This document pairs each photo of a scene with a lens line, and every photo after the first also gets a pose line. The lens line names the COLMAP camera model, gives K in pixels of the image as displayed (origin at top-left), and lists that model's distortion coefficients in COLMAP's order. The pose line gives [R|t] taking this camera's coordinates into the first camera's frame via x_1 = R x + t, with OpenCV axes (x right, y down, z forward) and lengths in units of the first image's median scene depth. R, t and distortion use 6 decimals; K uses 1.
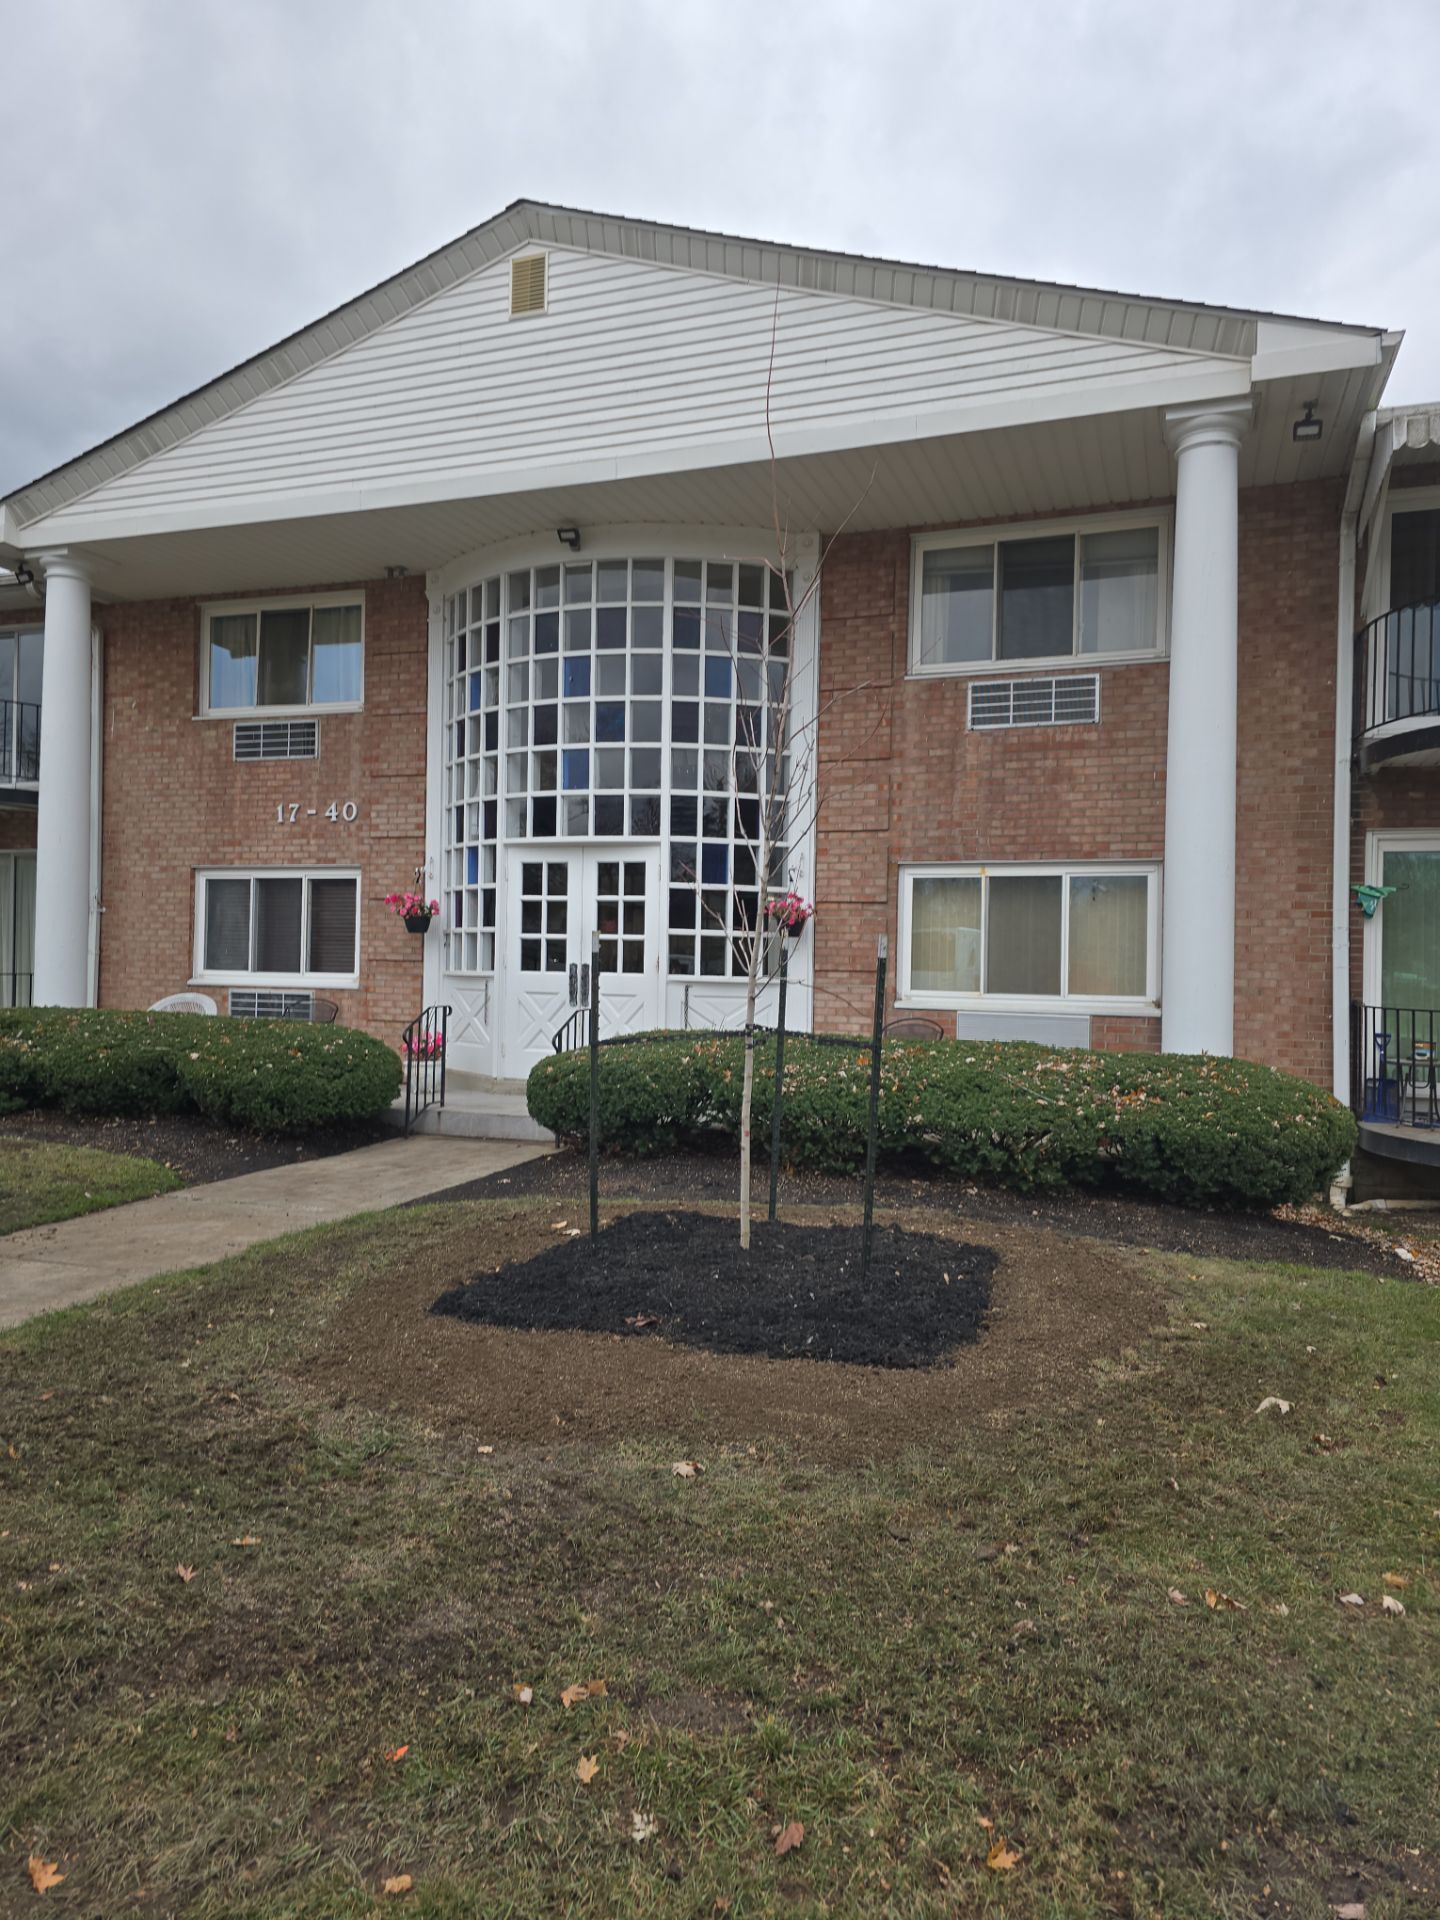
lens RADIAL K [[1290.8, 0, 718.7], [0, 1290.8, 966.5], [0, 0, 1]] dist [0.053385, -0.041459]
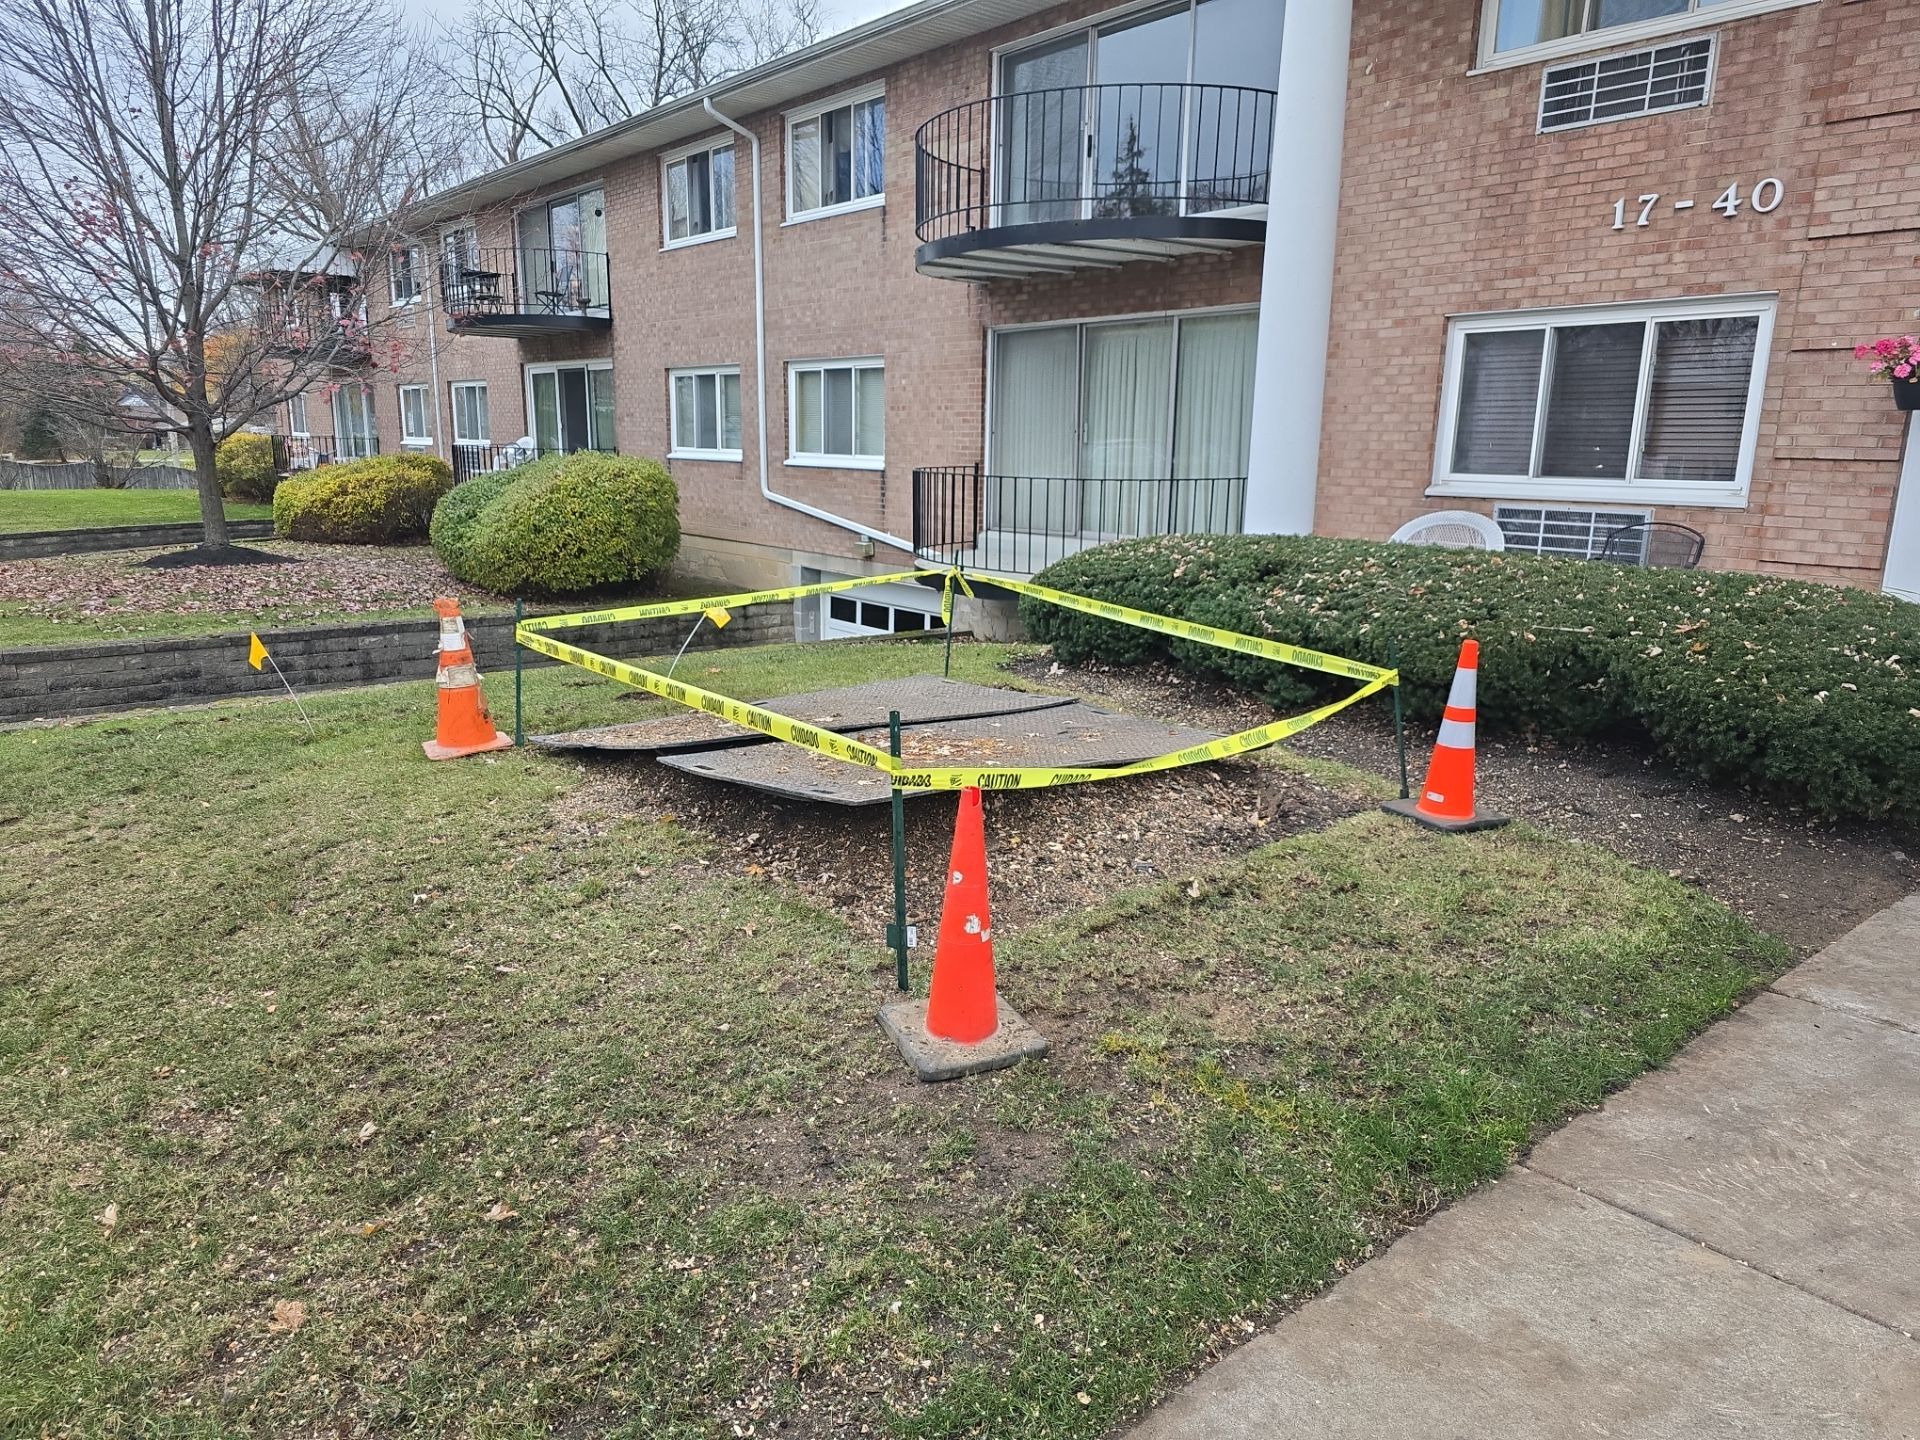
lens RADIAL K [[1290.8, 0, 967.2], [0, 1290.8, 729.8], [0, 0, 1]] dist [0.053385, -0.041459]
pose [[0.863643, 0.104422, -0.493171, -0.298069], [0.002345, 0.977468, 0.211071, -0.011955], [0.504099, -0.183446, 0.843938, 0.304280]]
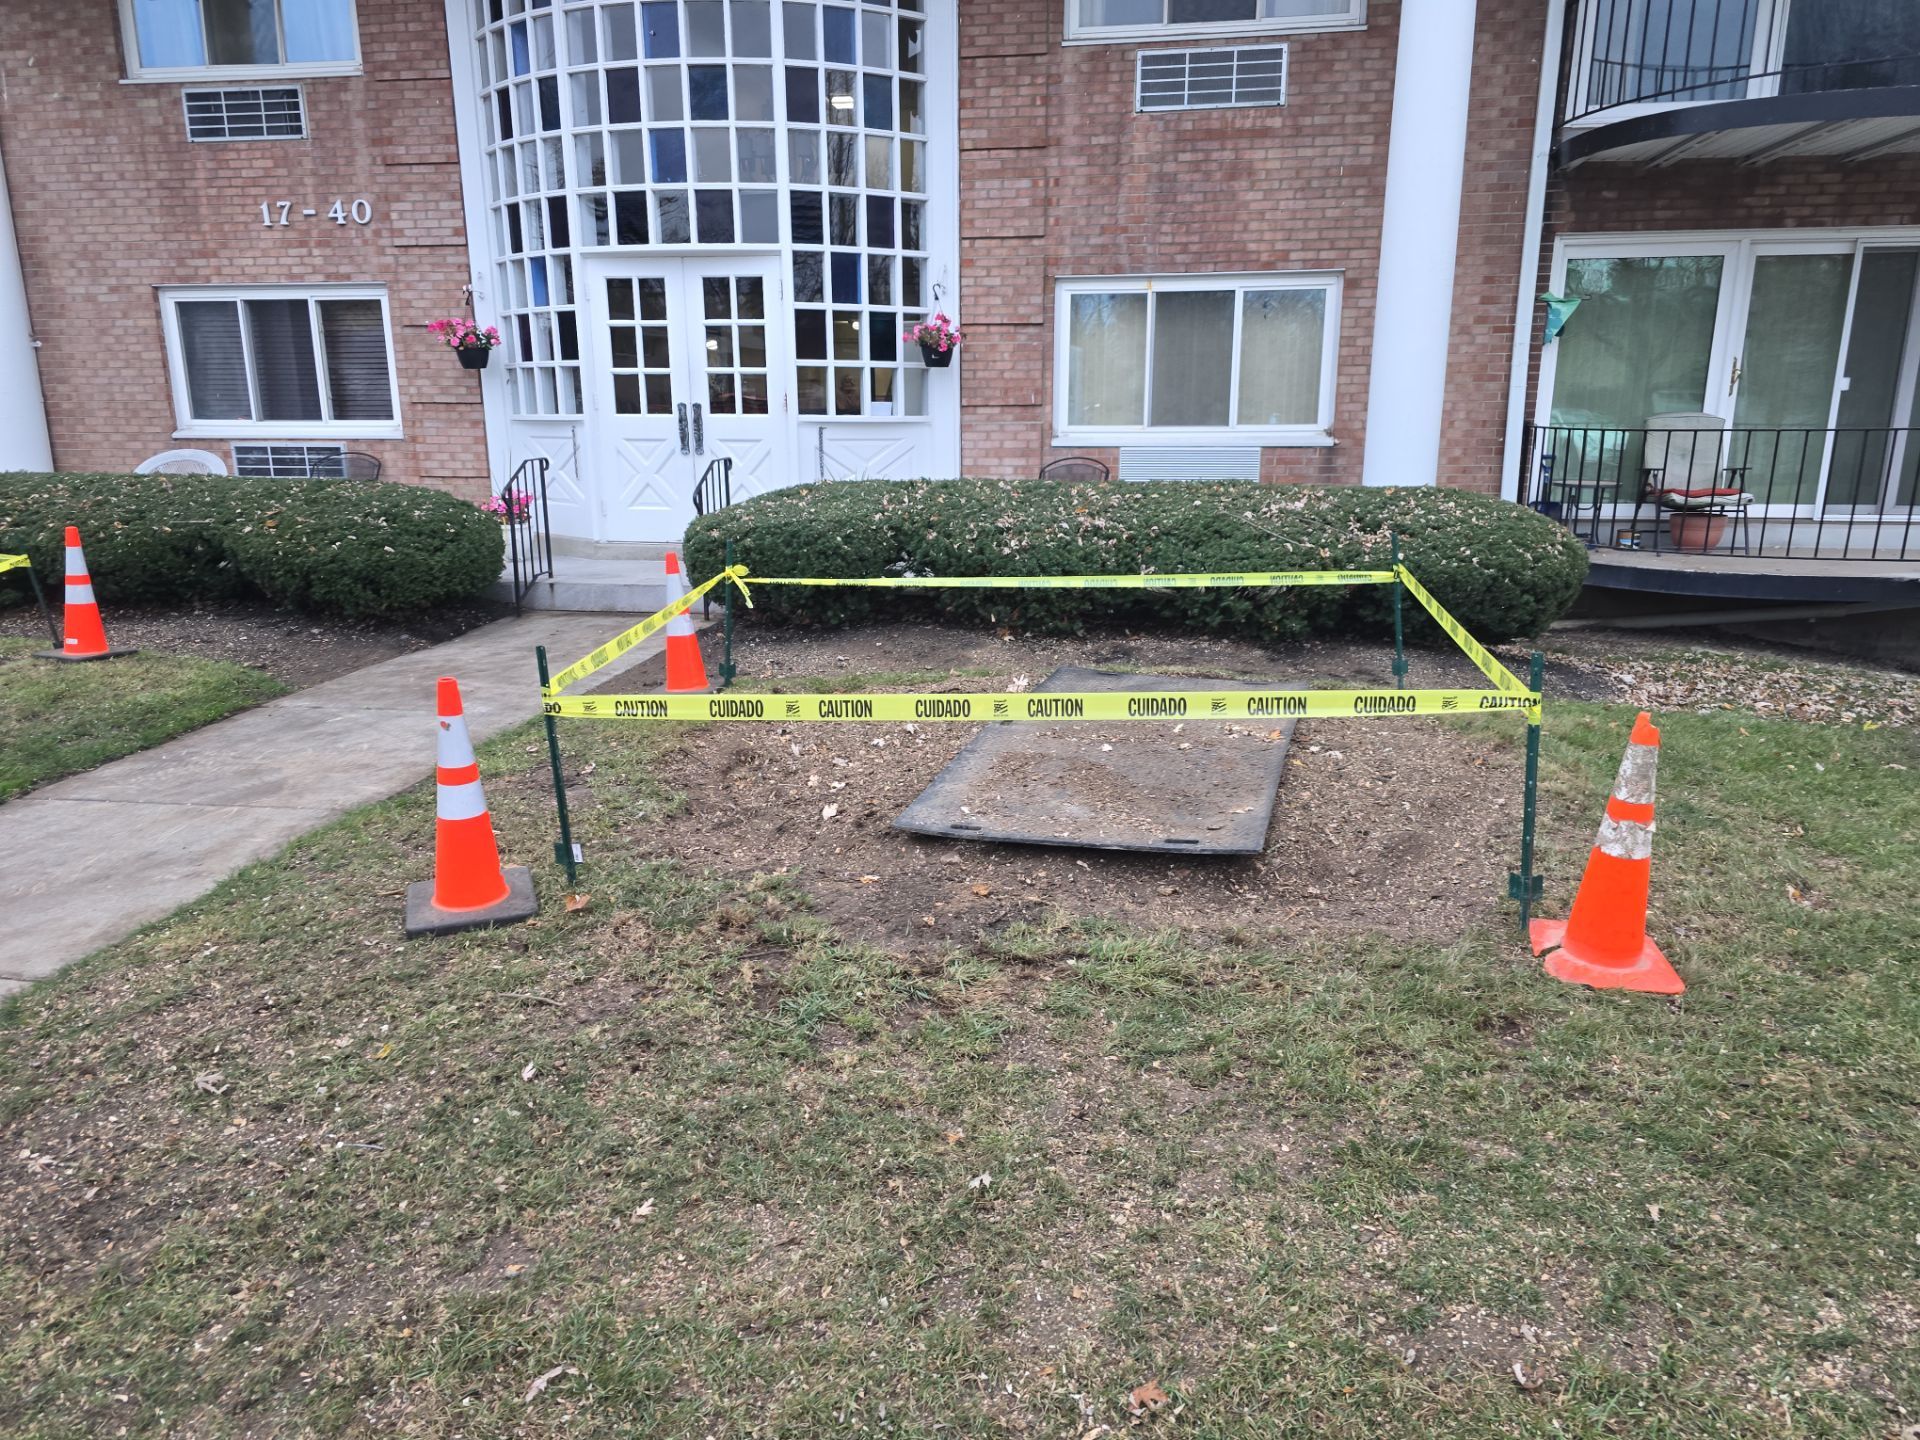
lens RADIAL K [[1290.8, 0, 965.7], [0, 1290.8, 728.5], [0, 0, 1]] dist [0.053385, -0.041459]
pose [[0.980311, -0.069189, 0.184943, -0.096447], [0.022076, 0.969134, 0.245544, -0.000408], [-0.196224, -0.236627, 0.951580, 0.087405]]
